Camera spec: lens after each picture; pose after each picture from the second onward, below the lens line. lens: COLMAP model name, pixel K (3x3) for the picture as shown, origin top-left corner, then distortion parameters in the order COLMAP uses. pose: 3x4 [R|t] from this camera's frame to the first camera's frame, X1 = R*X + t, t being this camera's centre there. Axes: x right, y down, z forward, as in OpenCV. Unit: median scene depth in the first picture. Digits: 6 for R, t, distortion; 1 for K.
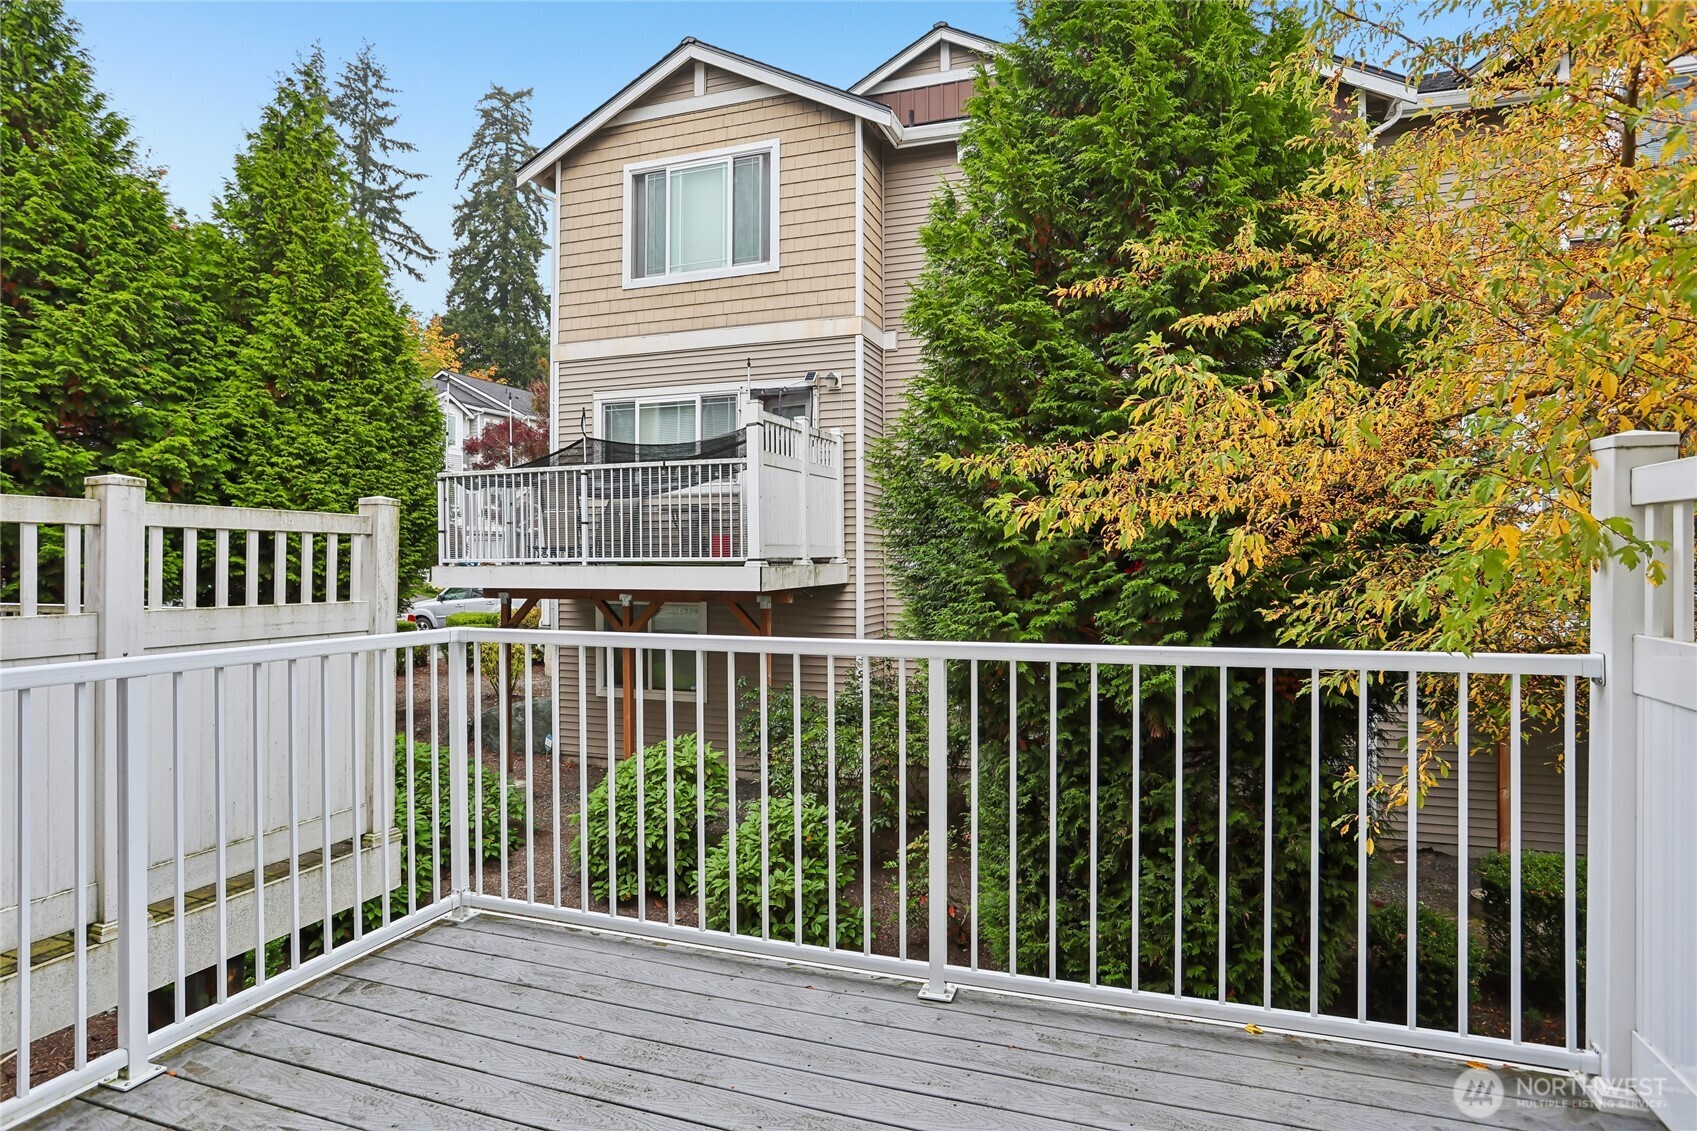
lens RADIAL K [[917.7, 0, 848.5], [0, 917.7, 565.5], [0, 0, 1]] dist [-0.000682, 0.000042]
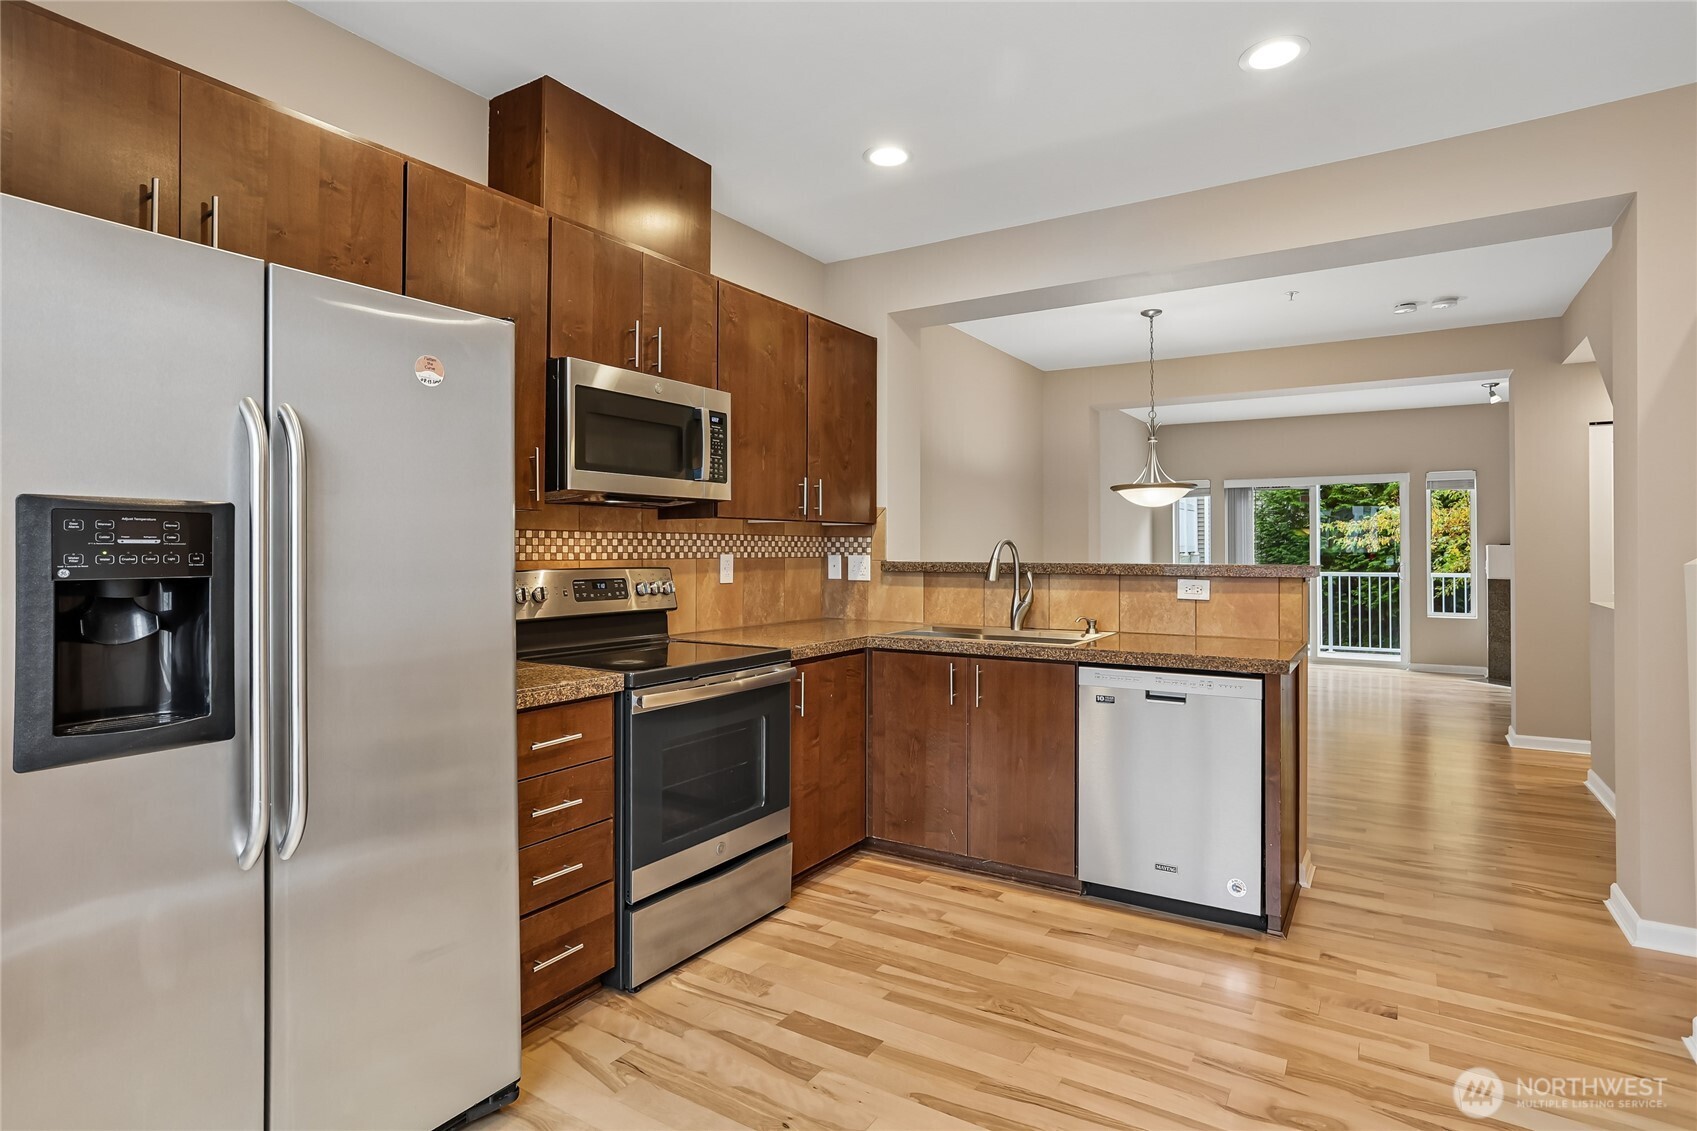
lens RADIAL K [[875.8, 0, 853.8], [0, 875.8, 543.3], [0, 0, 1]] dist [-0.055522, 0.044038]
pose [[0.976328, -0.002783, -0.216279, -0.628809], [-0.000601, 0.999878, -0.015578, 0.002849], [0.216296, 0.015340, 0.976207, -1.802625]]
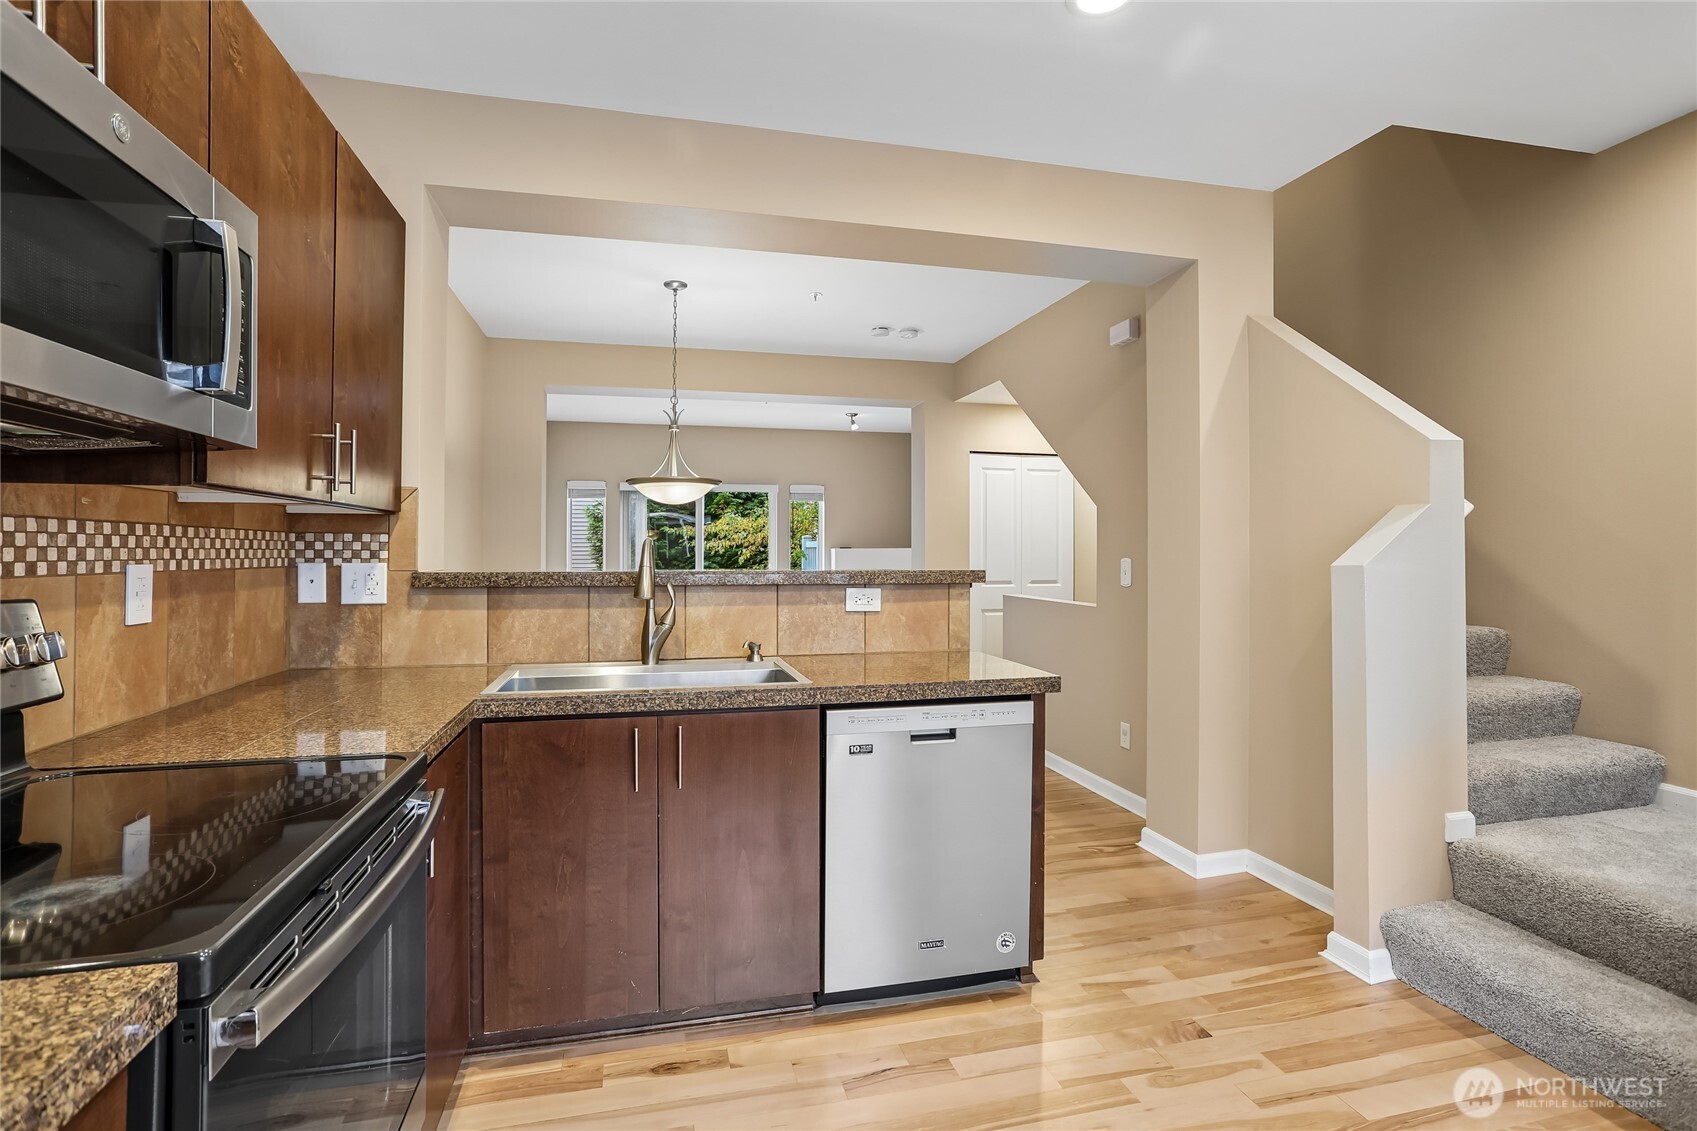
lens RADIAL K [[833.0, 0, 847.1], [0, 833.0, 546.6], [0, 0, 1]] dist [-0.056052, 0.035332]
pose [[0.833372, 0.001544, 0.552711, -0.822258], [0.006380, 0.999903, -0.012412, -0.000452], [-0.552676, 0.013870, 0.833281, -1.559998]]
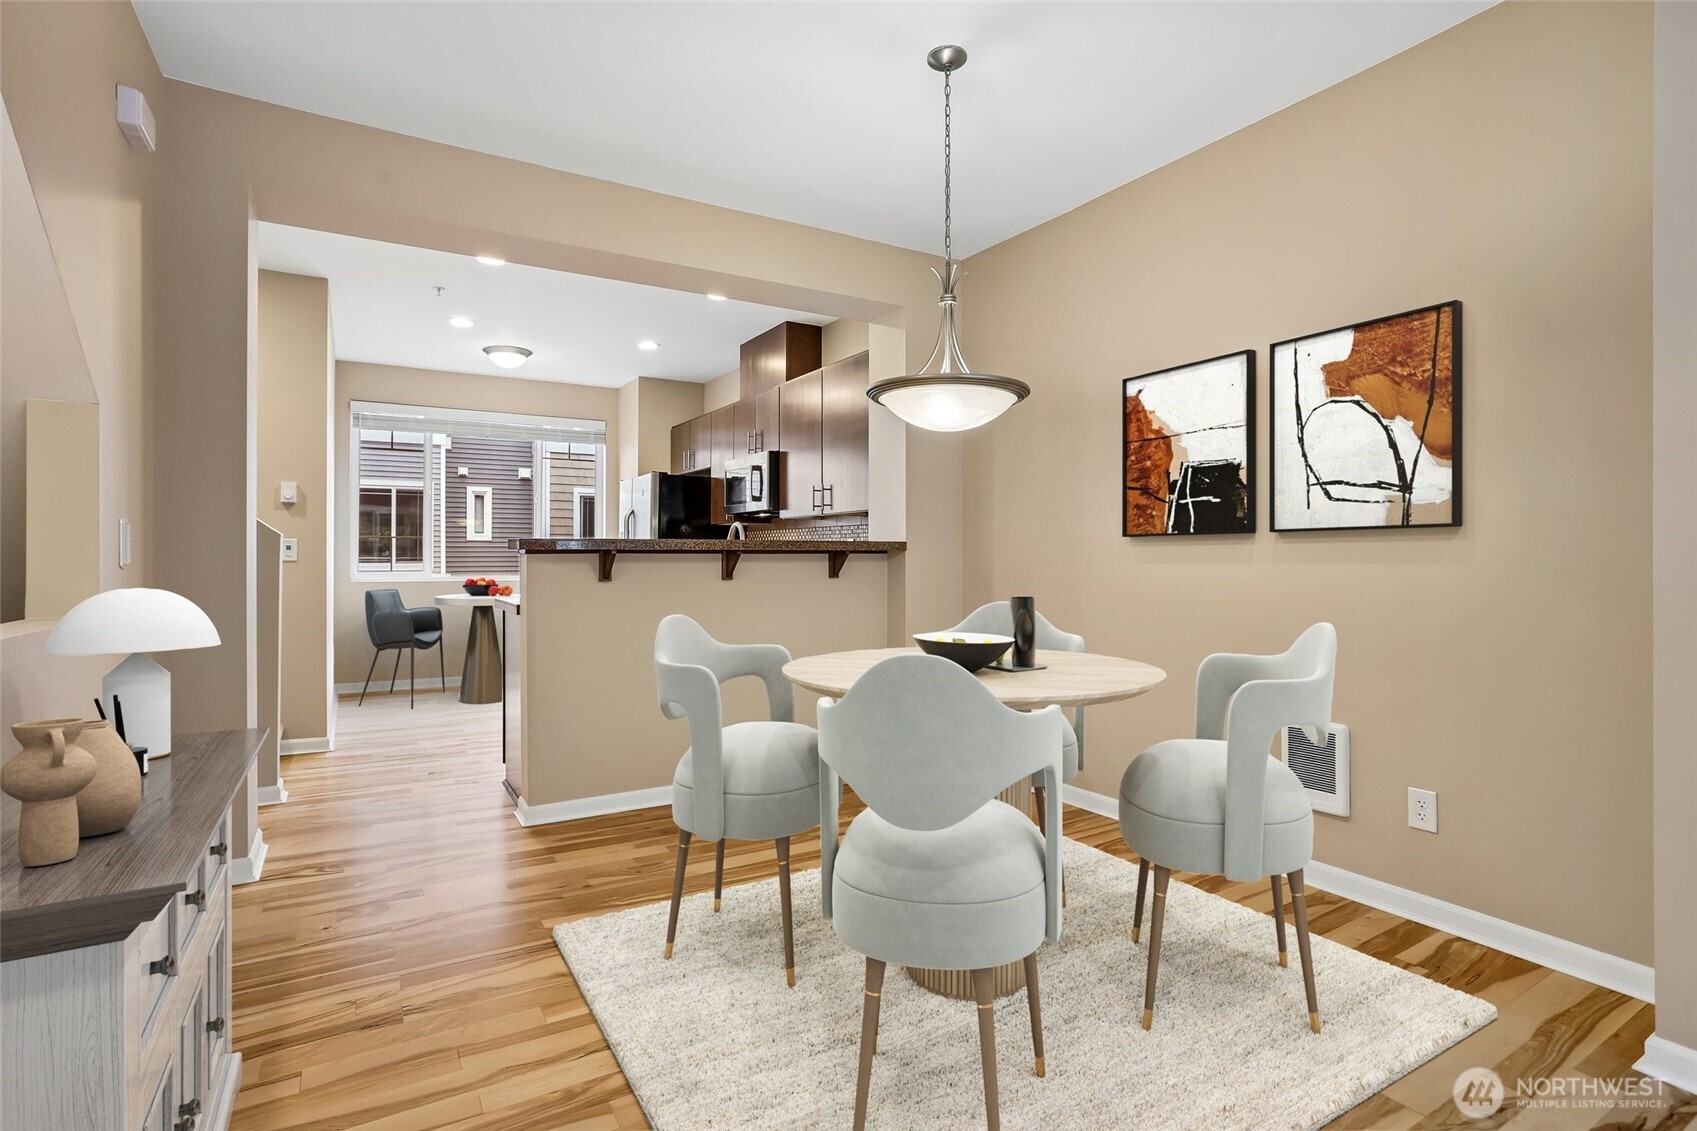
lens RADIAL K [[827.6, 0, 847.6], [0, 827.6, 555.4], [0, 0, 1]] dist [-0.052284, 0.034120]
pose [[-0.635619, -0.002124, -0.772000, -0.113997], [-0.008696, 0.999952, 0.004409, 0.018665], [0.771954, 0.009515, -0.635608, -0.533677]]
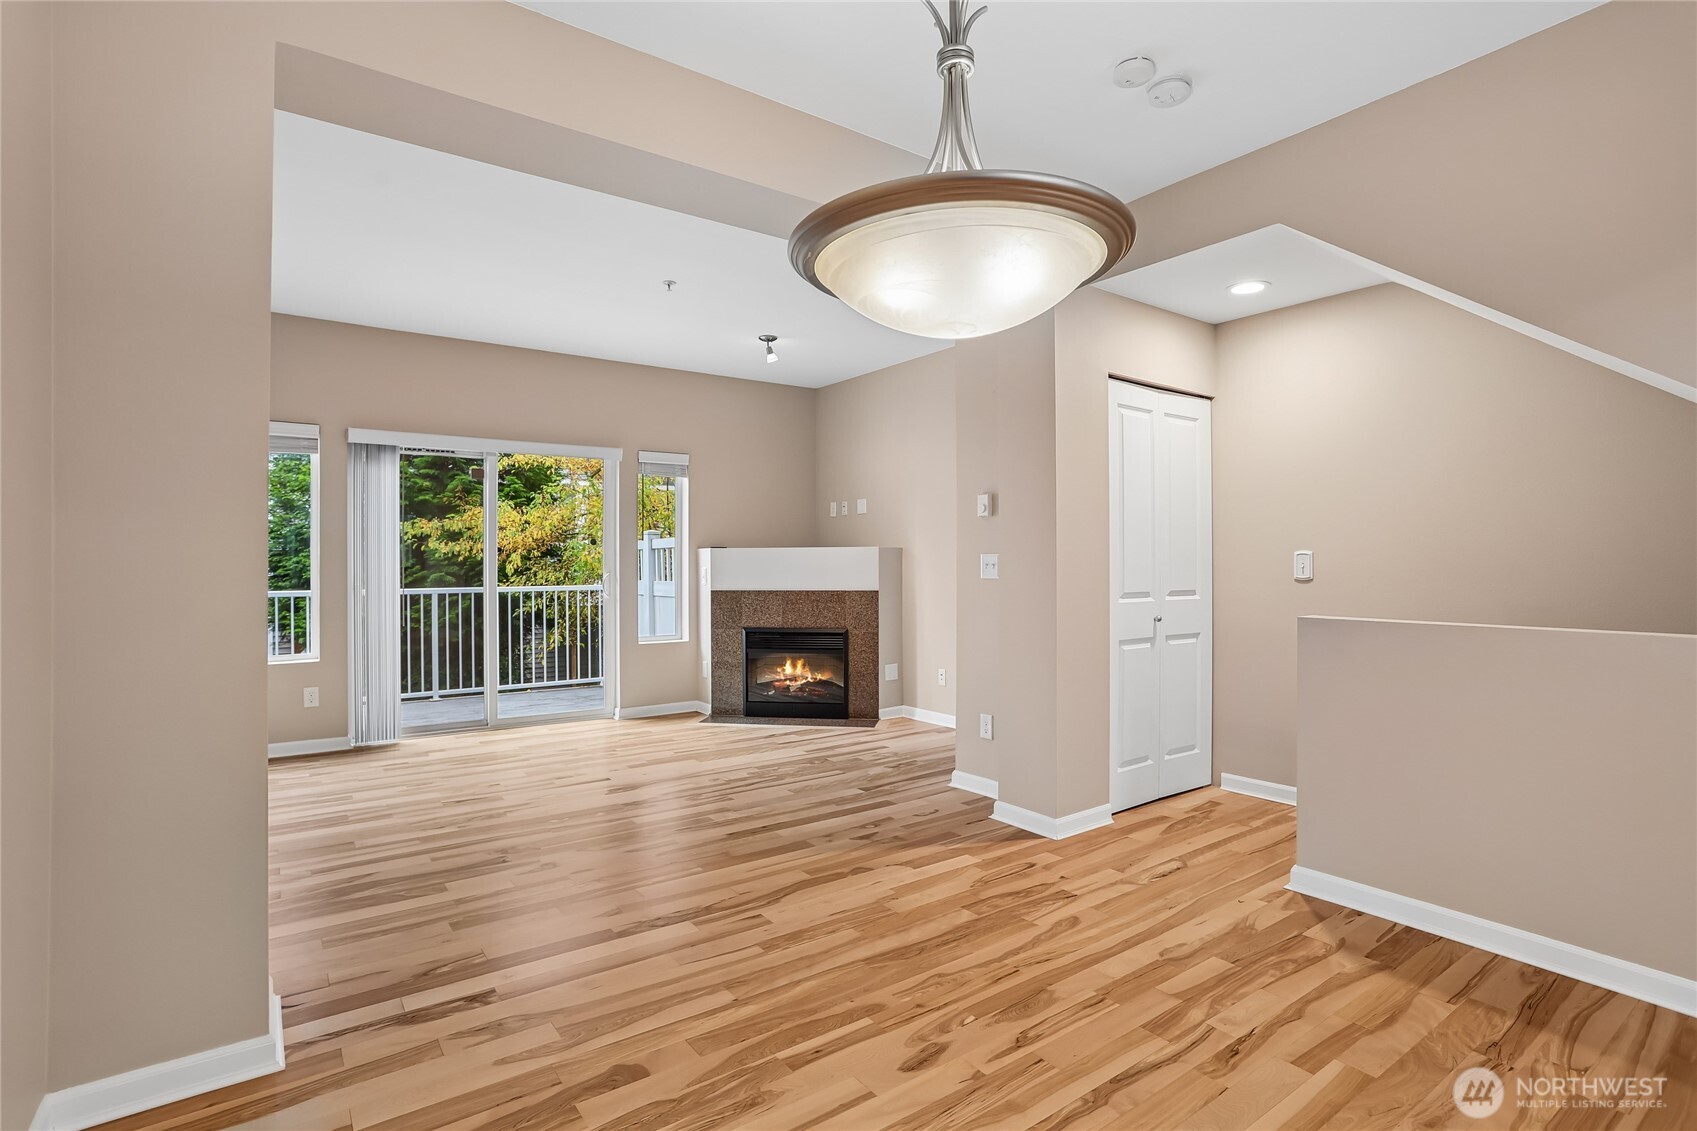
lens RADIAL K [[833.0, 0, 847.1], [0, 833.0, 546.6], [0, 0, 1]] dist [-0.056052, 0.035332]
pose [[0.572218, 0.015489, 0.819955, -0.717624], [0.011273, 0.999579, -0.026750, 0.014079], [-0.820024, 0.024550, 0.571803, -0.899596]]
